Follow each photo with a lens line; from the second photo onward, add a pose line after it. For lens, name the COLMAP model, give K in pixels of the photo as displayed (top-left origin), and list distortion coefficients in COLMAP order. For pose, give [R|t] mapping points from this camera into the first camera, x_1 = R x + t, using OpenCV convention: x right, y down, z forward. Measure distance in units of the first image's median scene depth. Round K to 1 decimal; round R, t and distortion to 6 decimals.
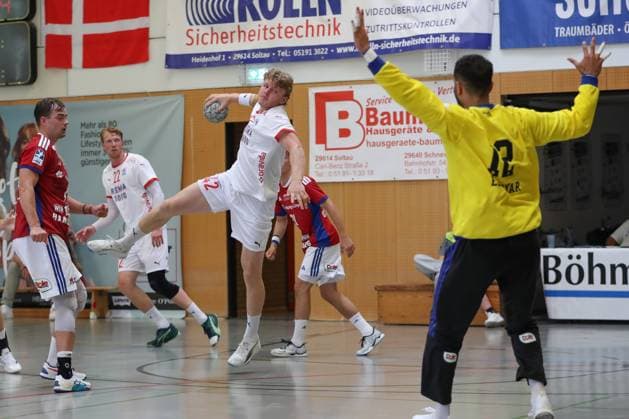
lens RADIAL K [[2484.5, 0, 289.3], [0, 2484.5, 207.9], [0, 0, 1]] dist [-0.020452, -0.493558]
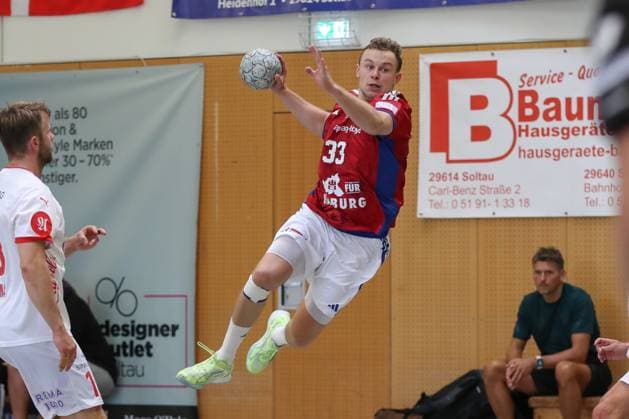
lens RADIAL K [[2689.3, 0, 314.5], [0, 2689.3, 209.5], [0, 0, 1]] dist [-0.215983, 1.670577]
pose [[0.999724, 0.012920, -0.019627, -0.003875], [-0.013058, 0.999891, -0.006947, -0.007642], [0.019535, 0.007201, 0.999783, 0.375491]]
